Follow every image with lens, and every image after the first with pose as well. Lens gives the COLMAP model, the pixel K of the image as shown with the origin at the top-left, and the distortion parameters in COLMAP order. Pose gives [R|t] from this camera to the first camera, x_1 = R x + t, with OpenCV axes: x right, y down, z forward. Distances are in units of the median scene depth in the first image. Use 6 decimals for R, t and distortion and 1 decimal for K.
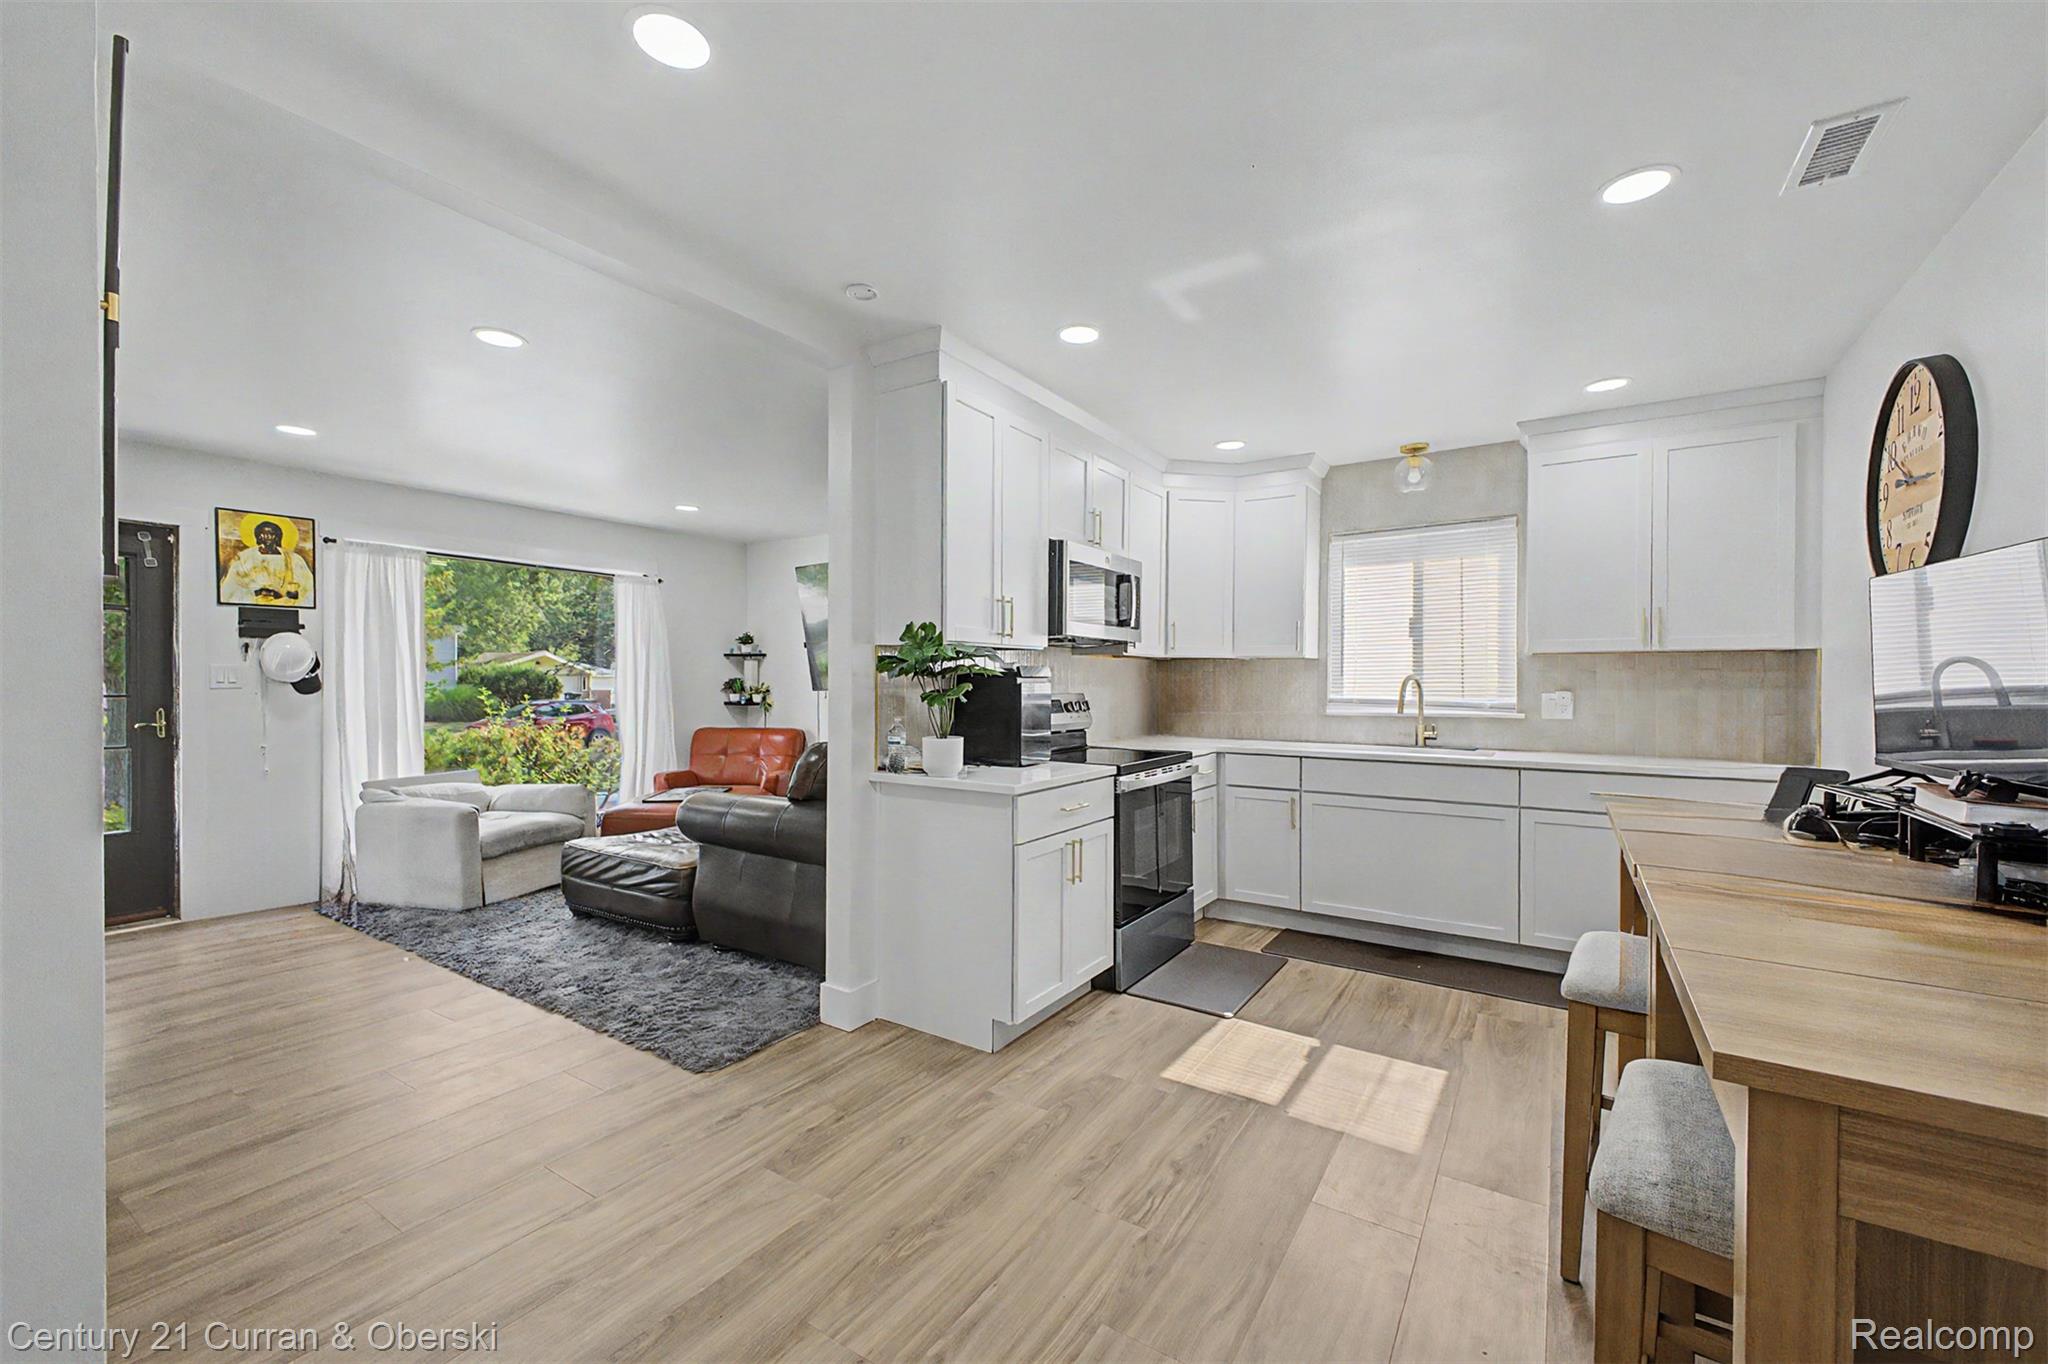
lens RADIAL K [[810.4, 0, 1020.7], [0, 810.4, 674.7], [0, 0, 1]] dist [0.009068, -0.000142]
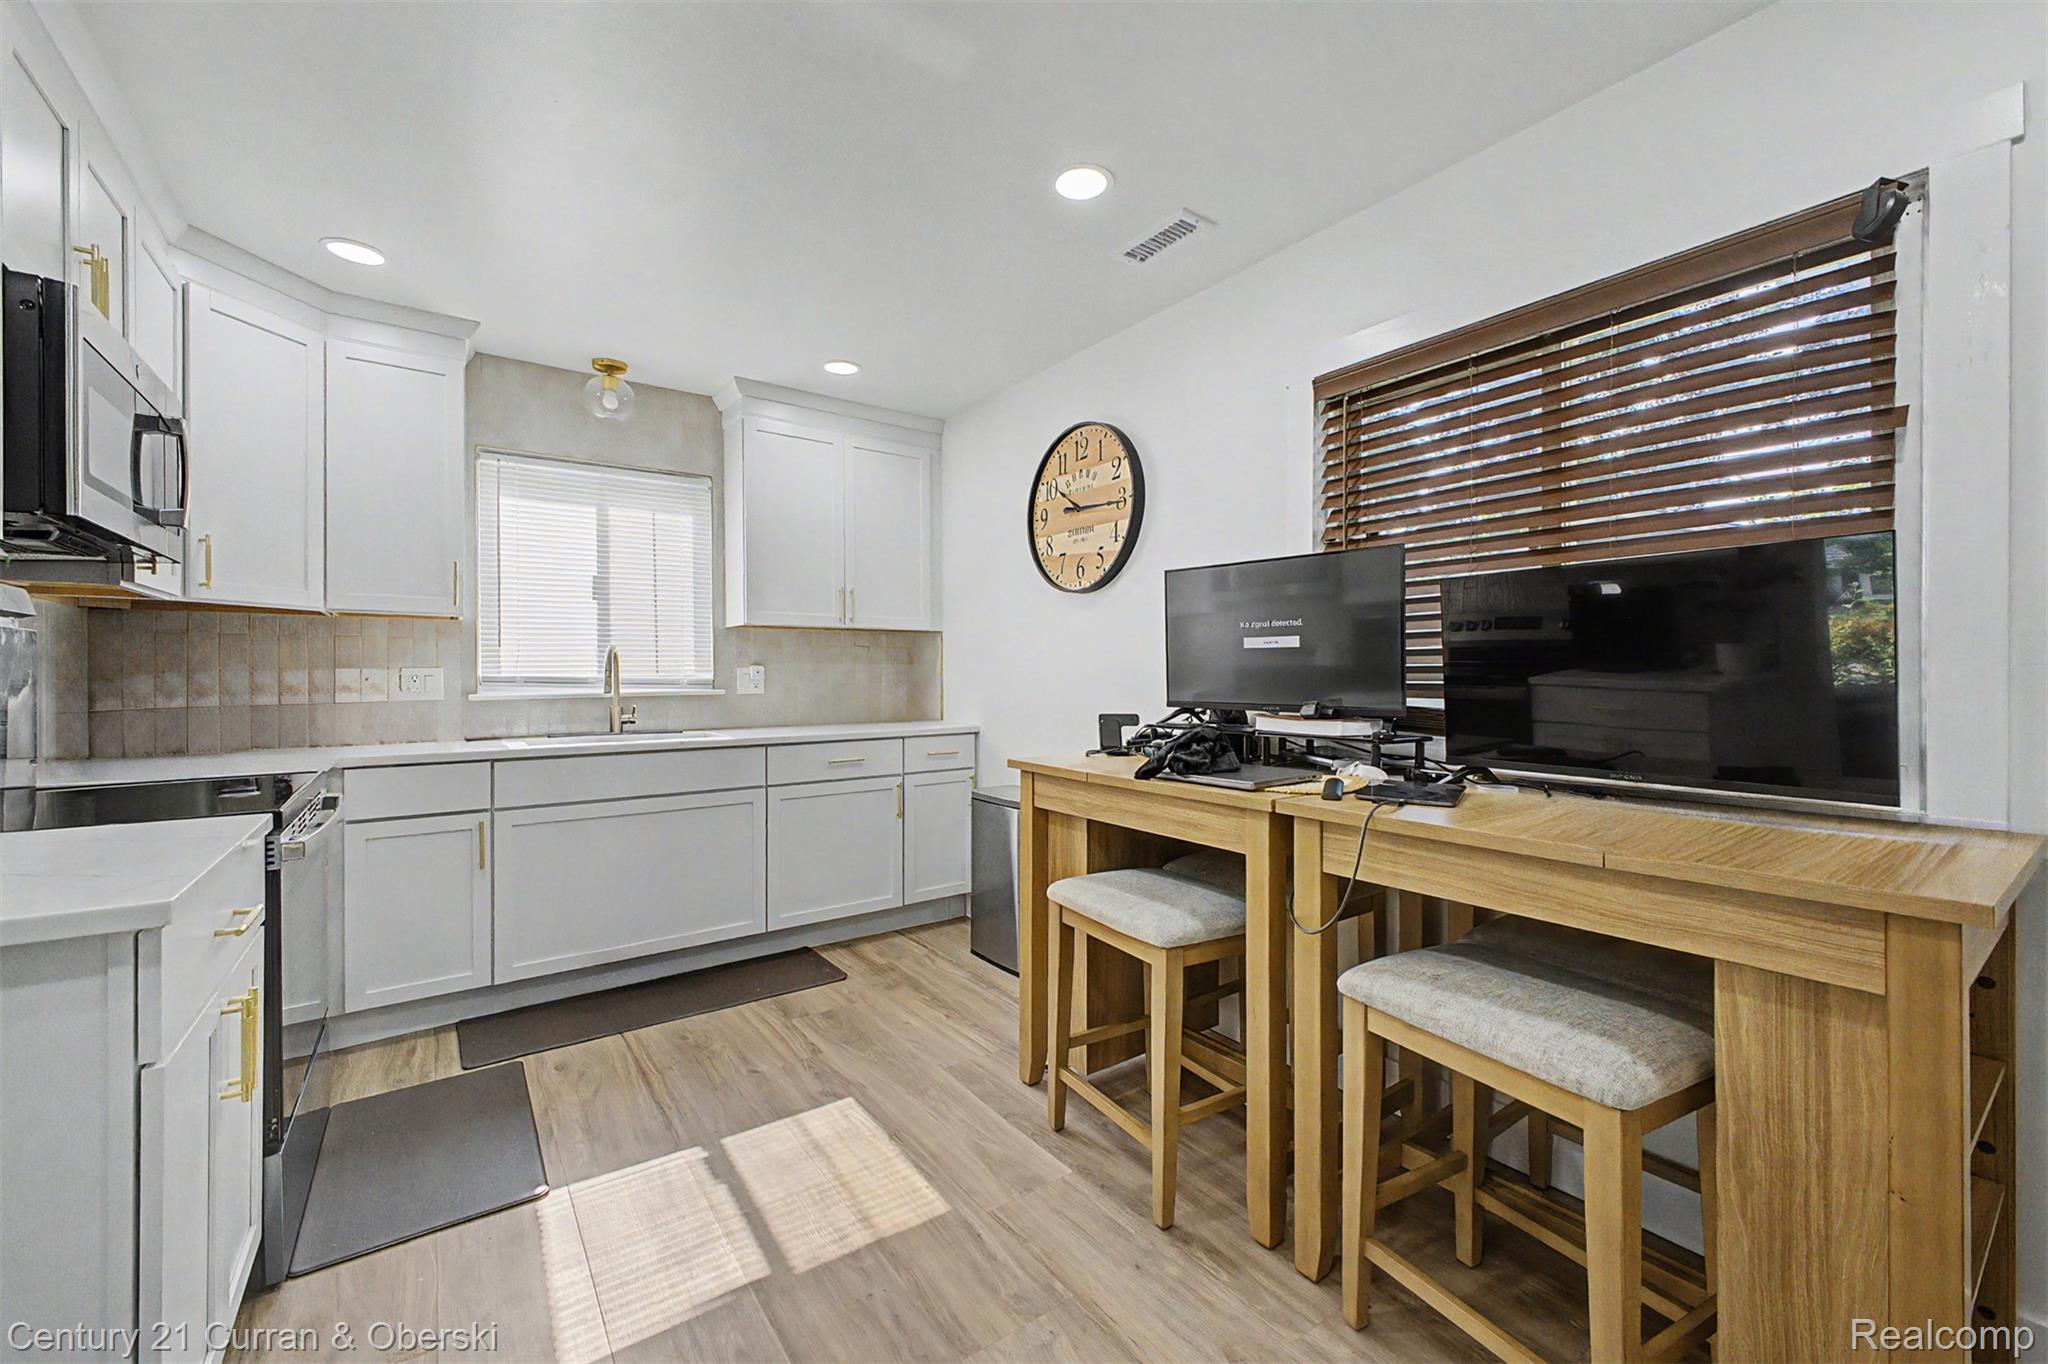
lens RADIAL K [[810.4, 0, 1020.7], [0, 810.4, 674.7], [0, 0, 1]] dist [0.009068, -0.000142]
pose [[0.352950, -0.006881, 0.935617, -0.145884], [-0.005942, 0.999936, 0.009596, 0.020511], [-0.935623, -0.008946, 0.352886, 0.359170]]
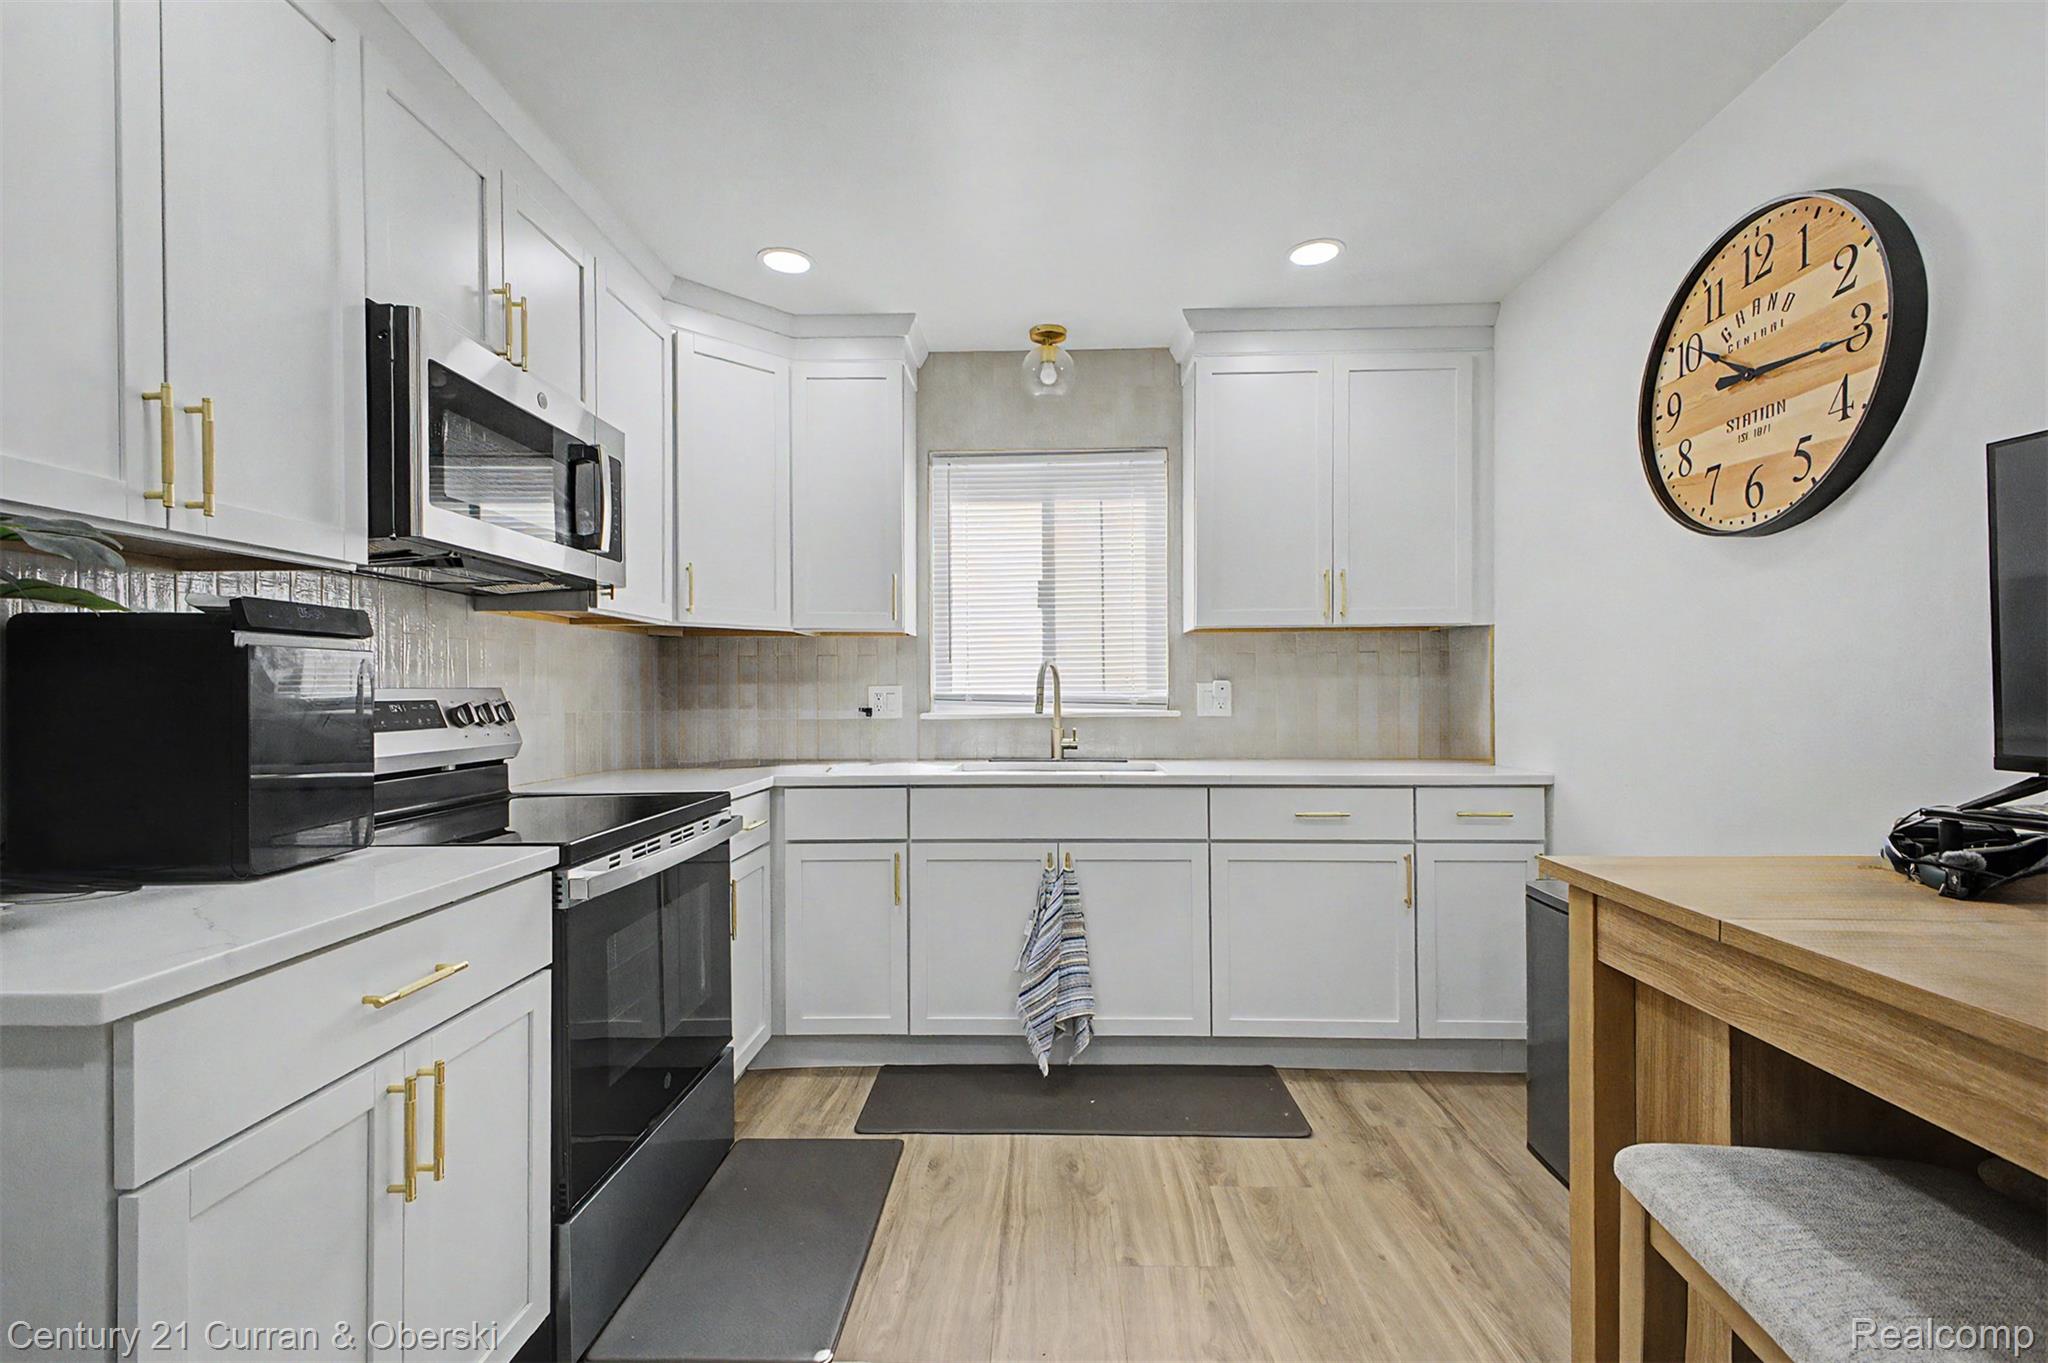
lens RADIAL K [[879.5, 0, 1028.8], [0, 879.5, 691.6], [0, 0, 1]] dist [0.031349, -0.016103]
pose [[0.846314, -0.008137, 0.532622, 0.067335], [0.002935, 0.999939, 0.010613, 0.022146], [-0.532676, -0.007419, 0.846287, 0.397706]]
